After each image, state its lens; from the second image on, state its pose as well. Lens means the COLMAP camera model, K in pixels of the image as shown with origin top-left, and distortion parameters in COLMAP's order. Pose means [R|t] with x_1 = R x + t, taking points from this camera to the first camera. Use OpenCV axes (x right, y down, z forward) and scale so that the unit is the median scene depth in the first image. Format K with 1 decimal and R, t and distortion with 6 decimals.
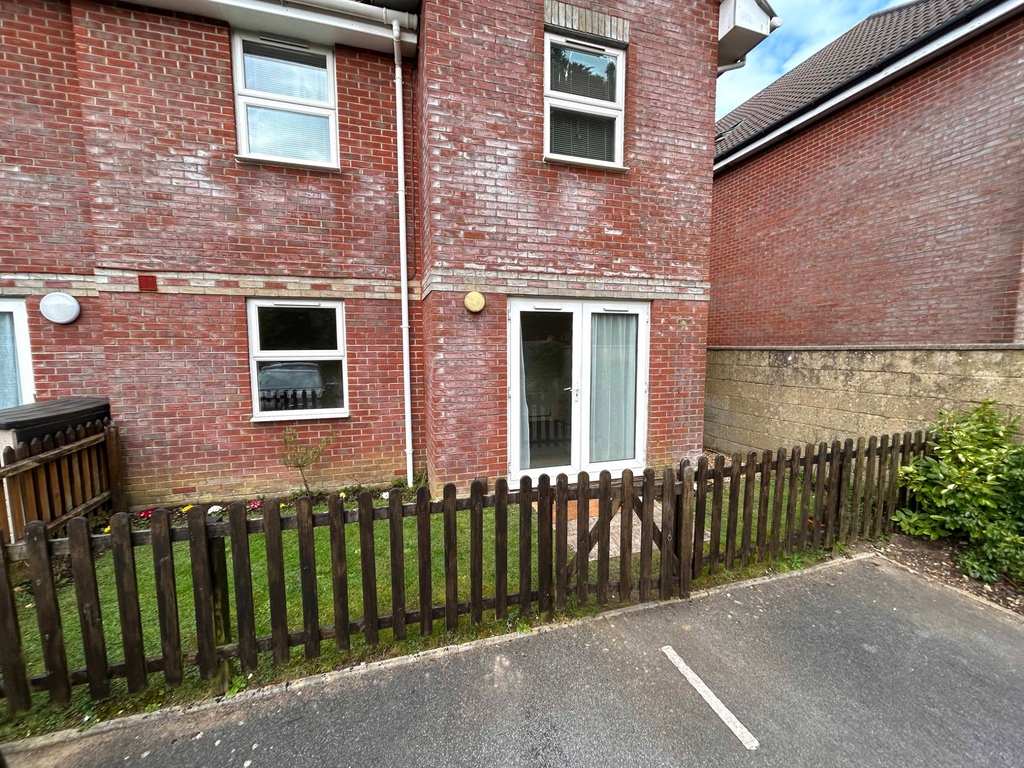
lens RADIAL K [[410.7, 0, 509.0], [0, 410.7, 384.4], [0, 0, 1]] dist [-0.001429, 0.000467]
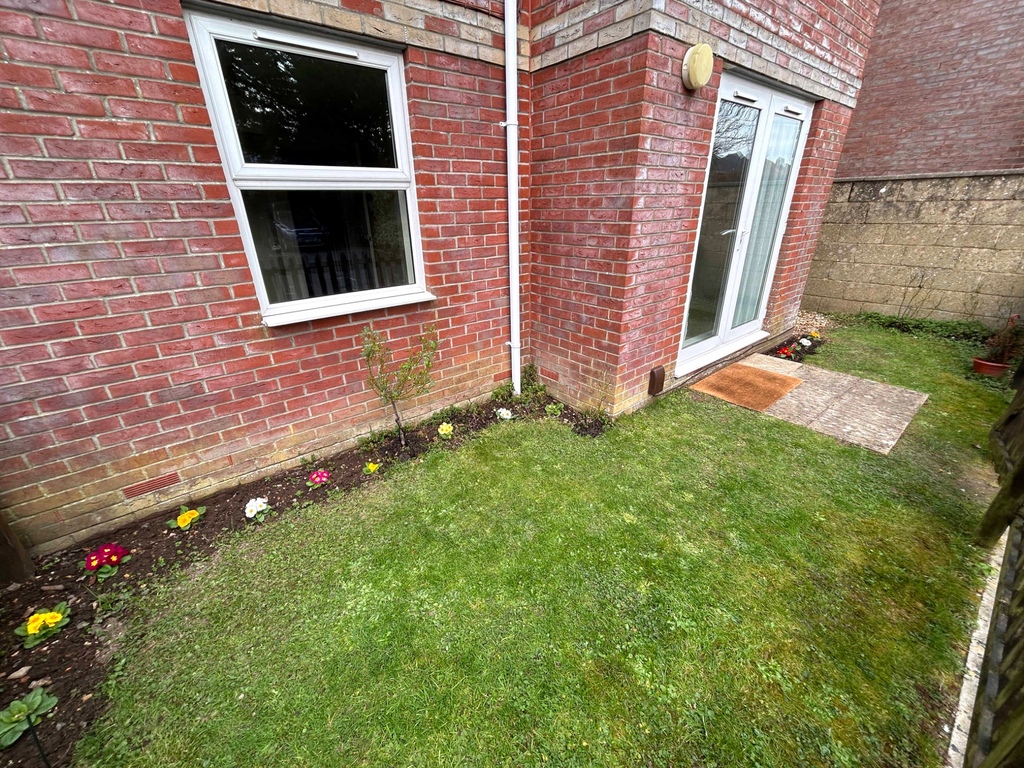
lens RADIAL K [[410.7, 0, 509.0], [0, 410.7, 384.4], [0, 0, 1]] dist [-0.001429, 0.000467]
pose [[0.928323, -0.160188, 0.335495, -0.488248], [0.046897, 0.945660, 0.321756, 0.012150], [-0.368806, -0.282960, 0.885390, 0.408393]]
